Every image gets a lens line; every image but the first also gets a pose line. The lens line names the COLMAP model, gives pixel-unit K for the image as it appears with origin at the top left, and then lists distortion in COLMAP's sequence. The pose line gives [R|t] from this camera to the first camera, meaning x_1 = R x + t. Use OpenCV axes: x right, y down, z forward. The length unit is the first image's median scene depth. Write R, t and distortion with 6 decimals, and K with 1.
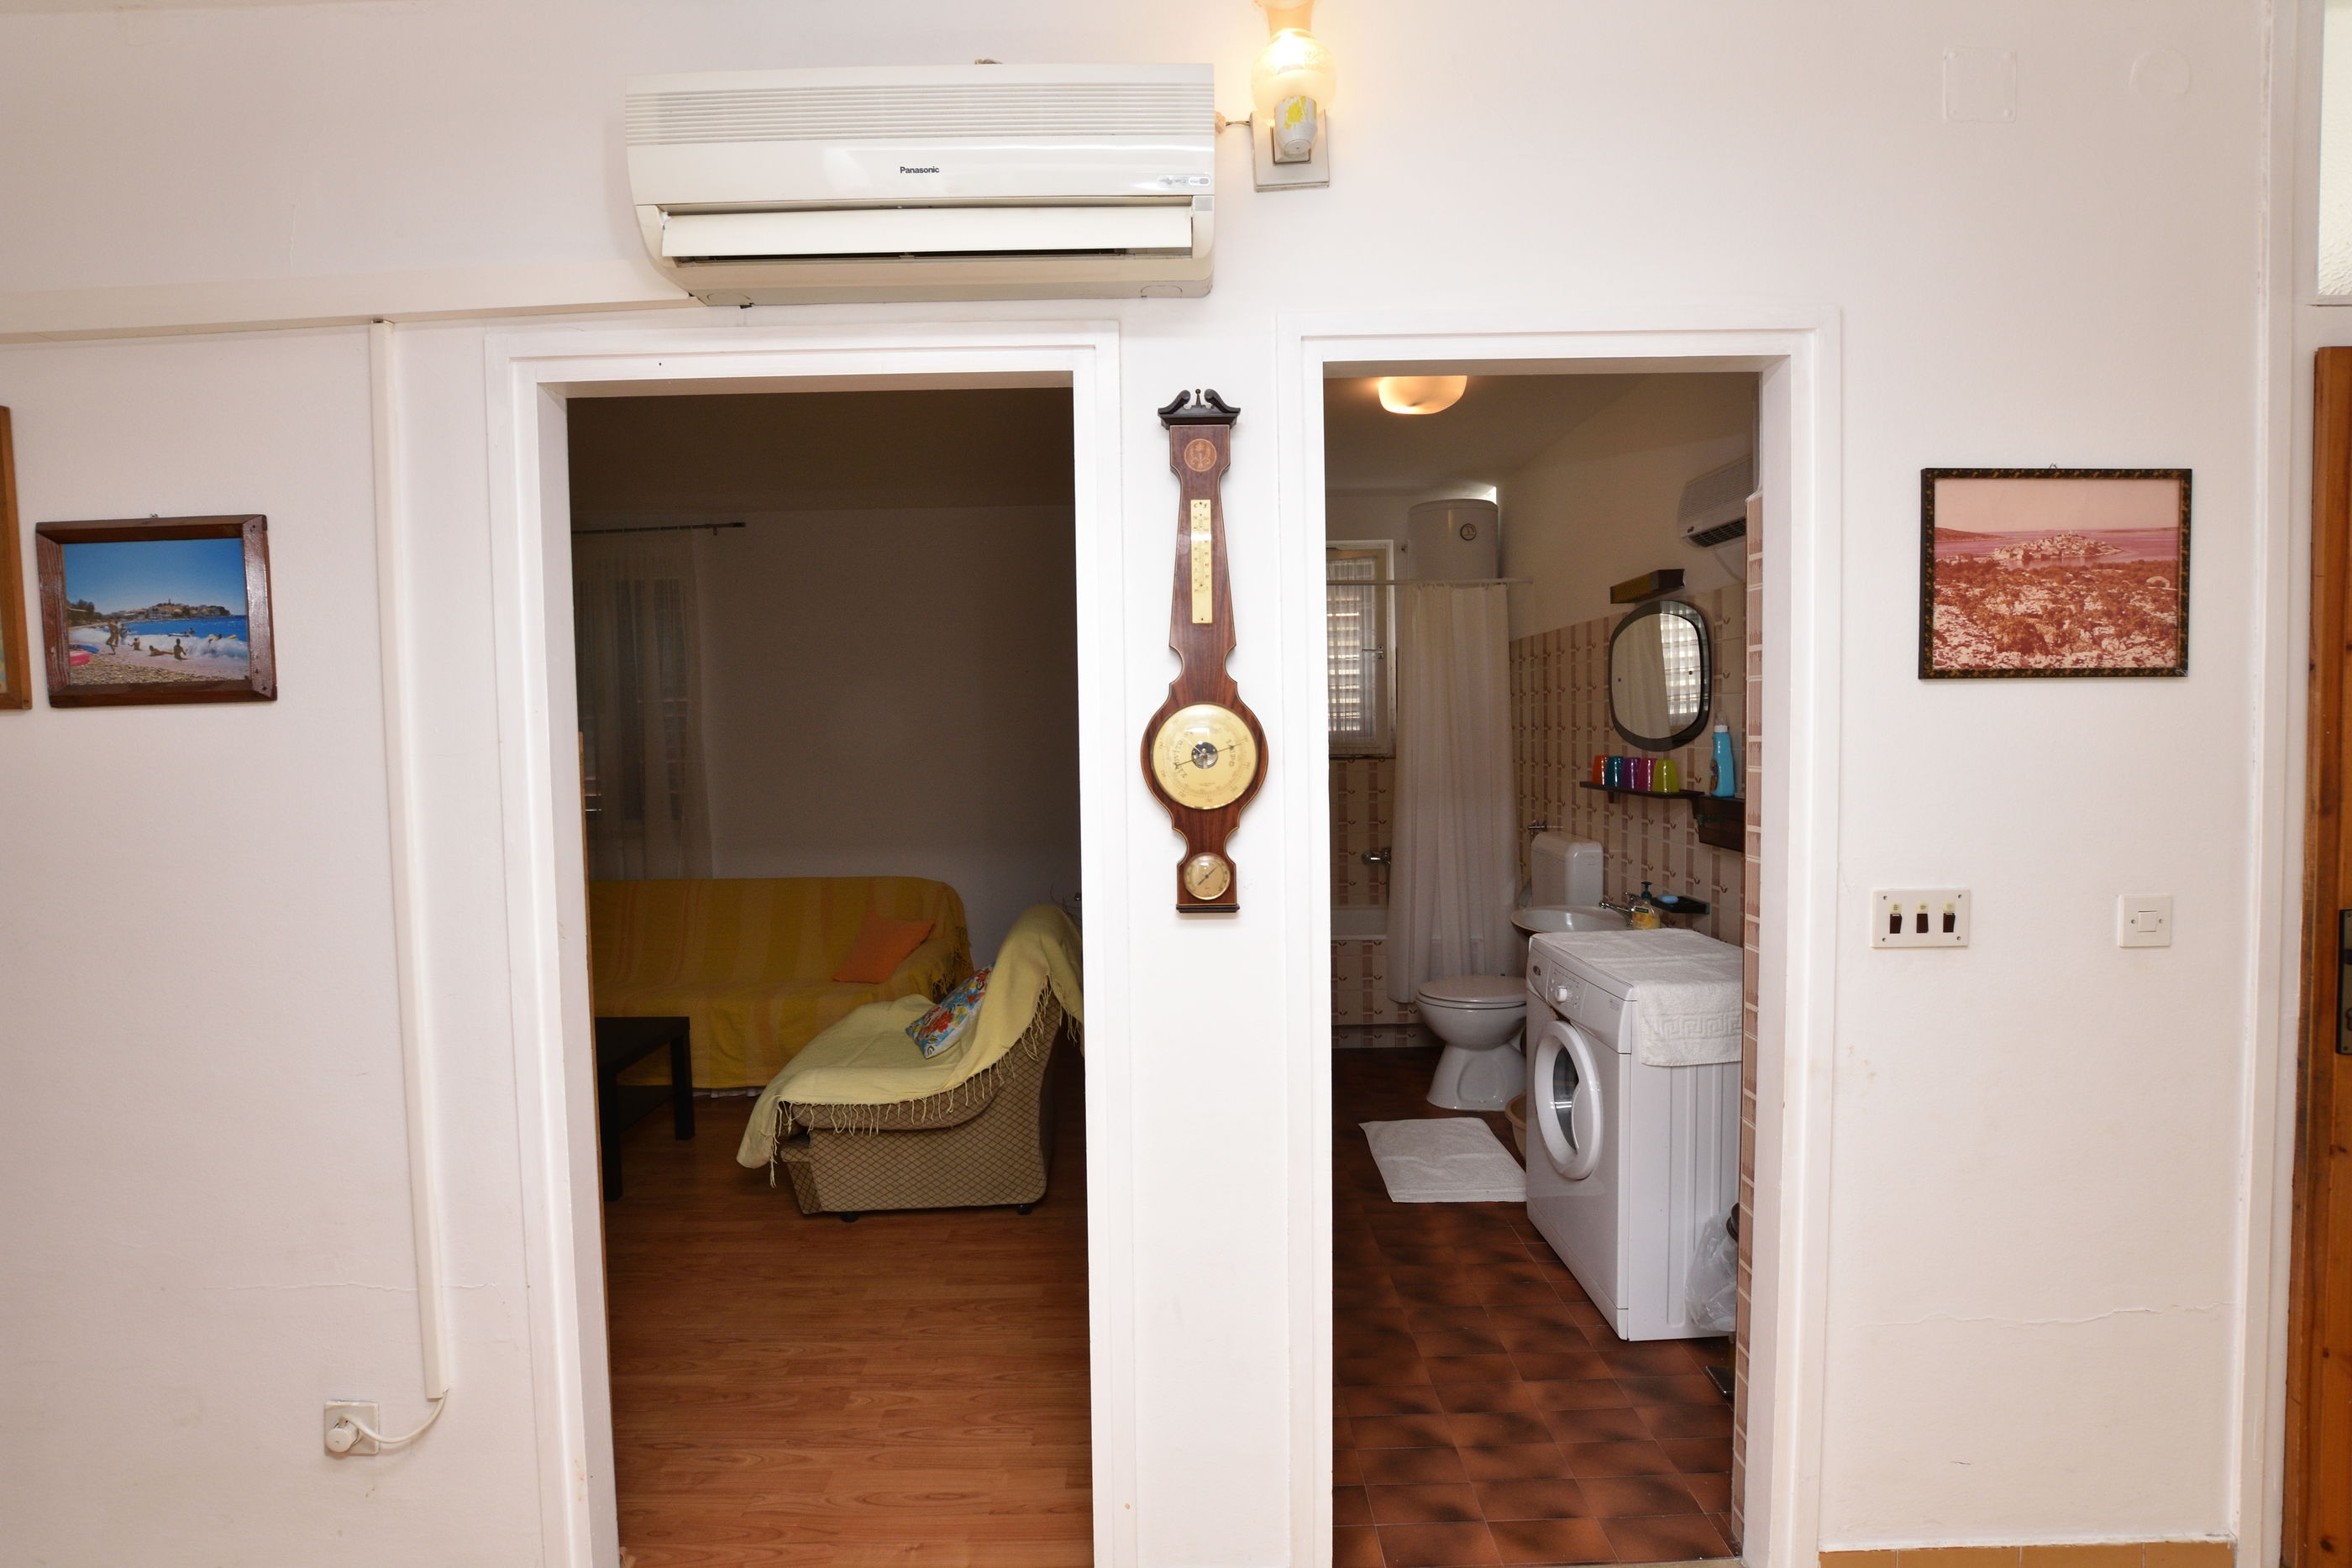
lens RADIAL K [[1047.6, 0, 1182.8], [0, 1047.6, 787.1], [0, 0, 1]] dist [-0.029212, 0.002082]
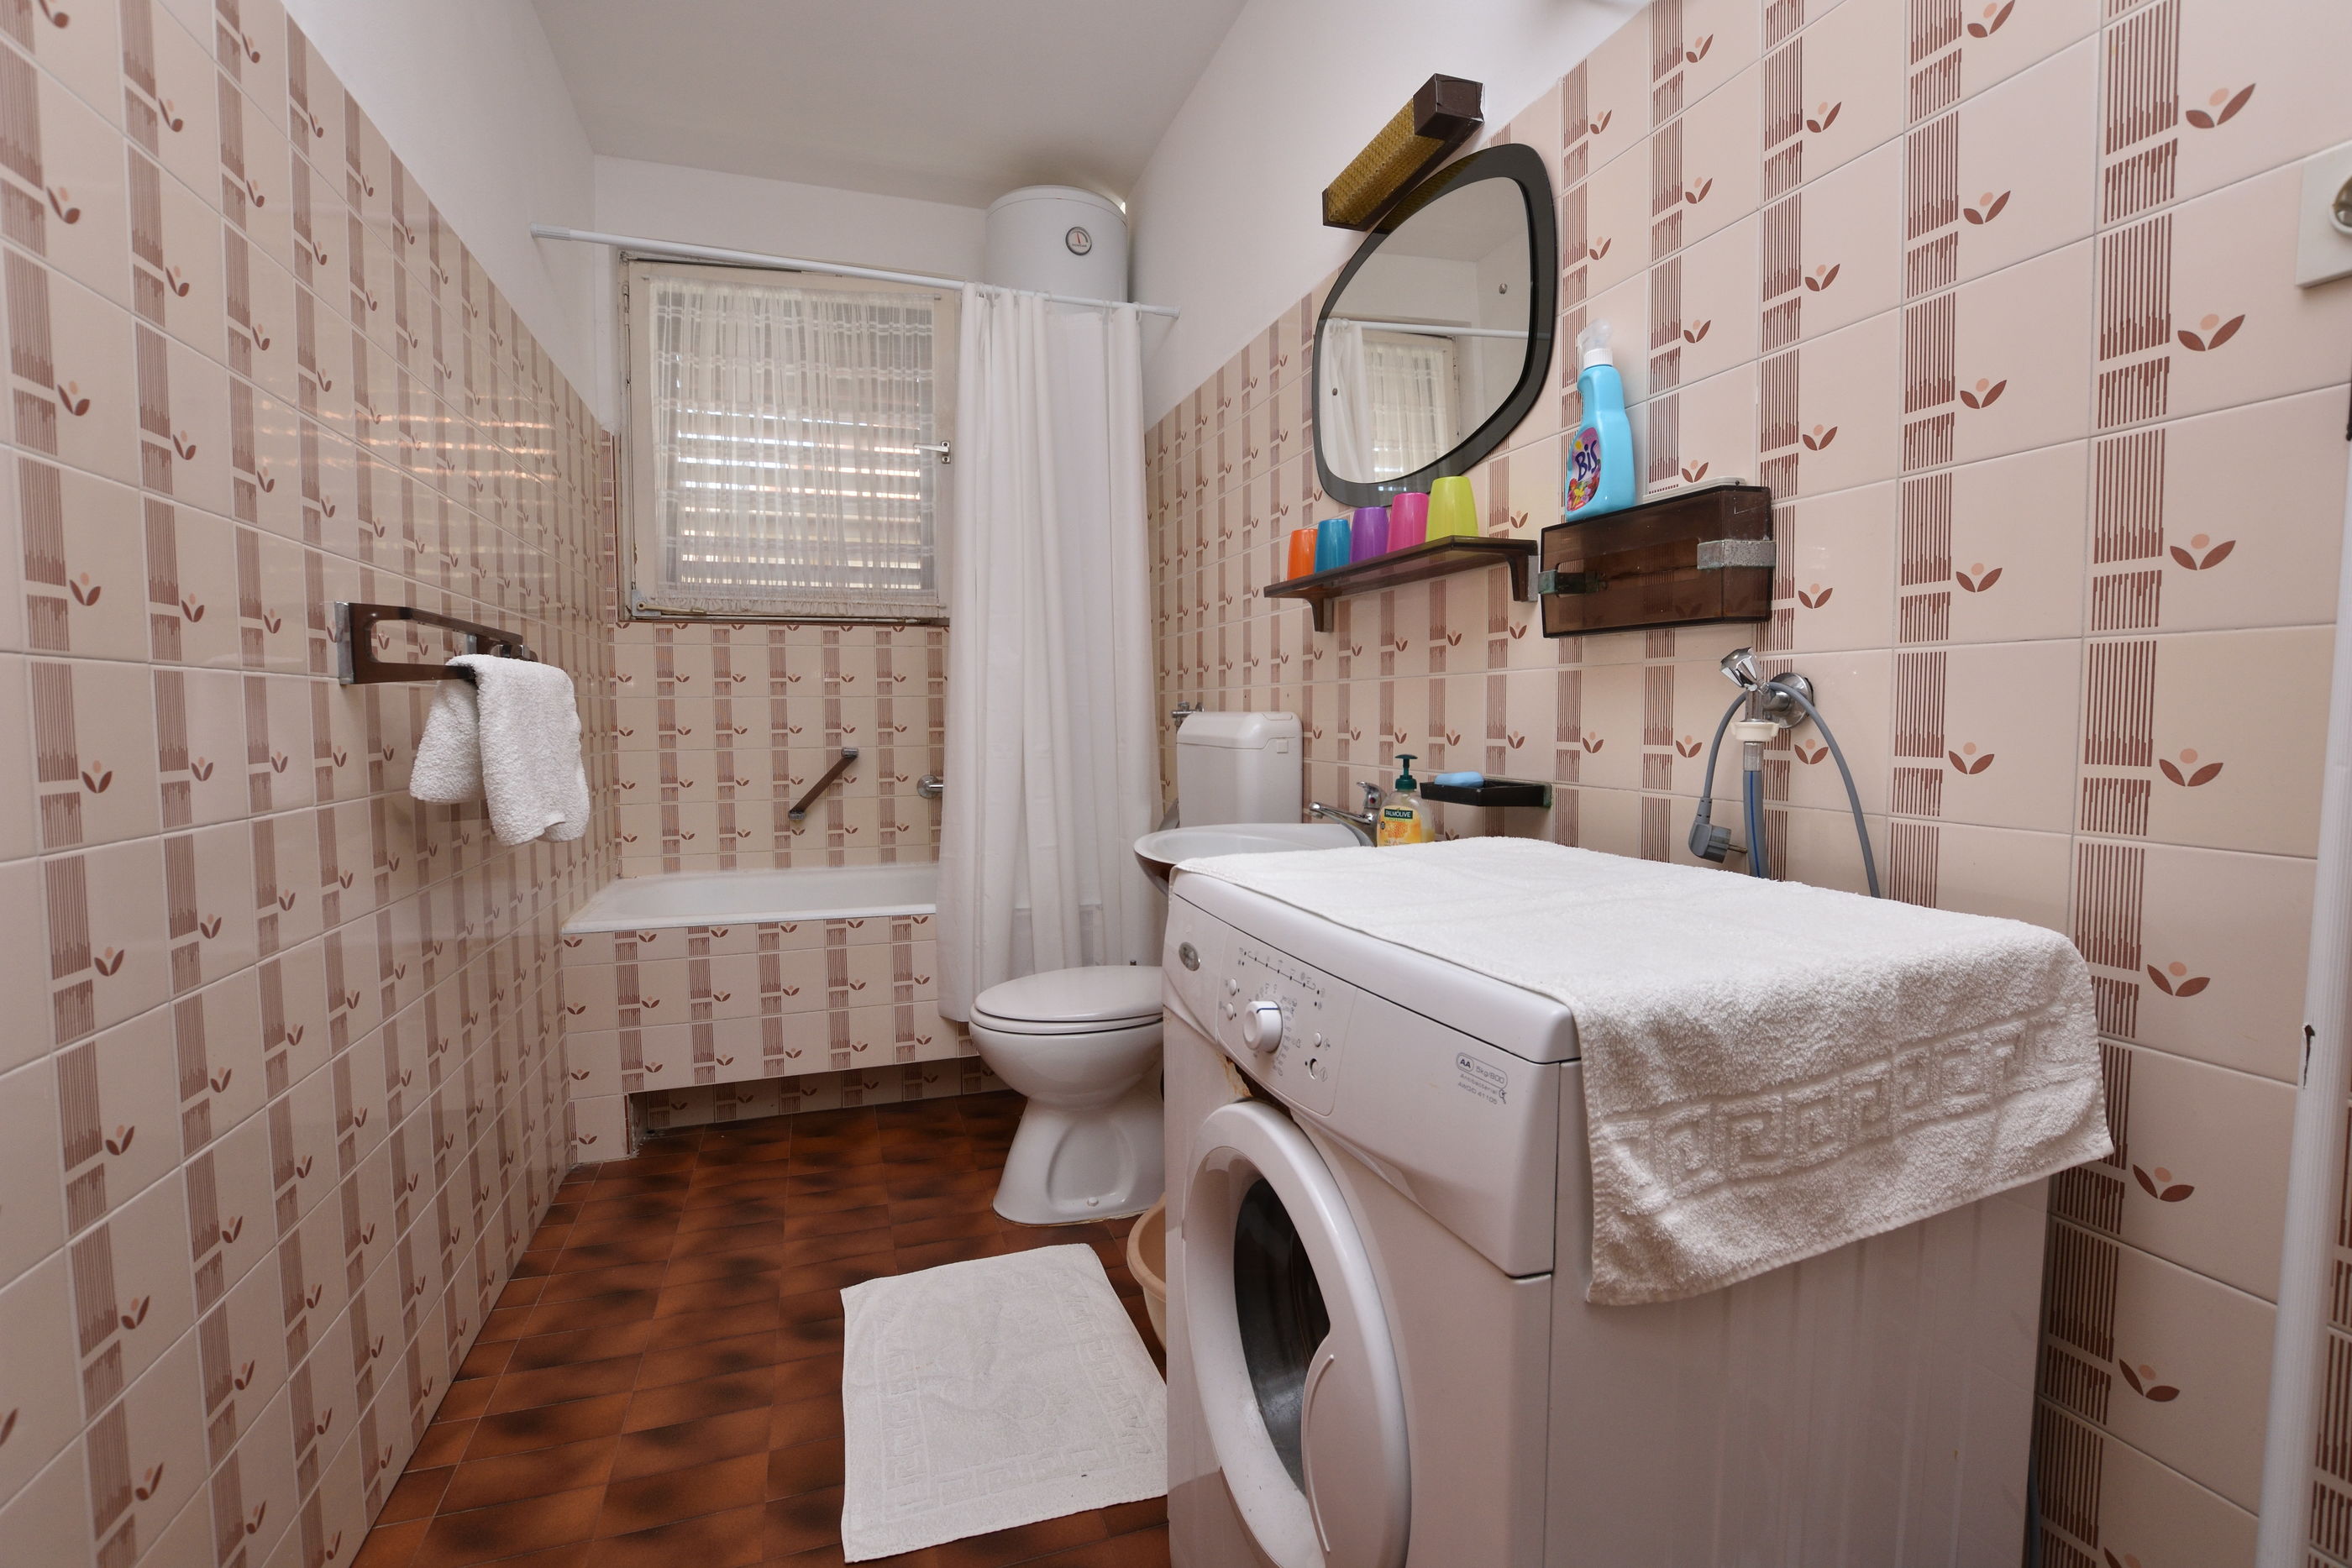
lens RADIAL K [[1047.6, 0, 1176.8], [0, 1047.6, 785.1], [0, 0, 1]] dist [-0.029212, 0.002082]
pose [[0.950119, -0.002922, 0.311873, 0.201411], [0.001833, 0.999991, 0.003784, 0.105766], [-0.311882, -0.003024, 0.950116, 0.592592]]
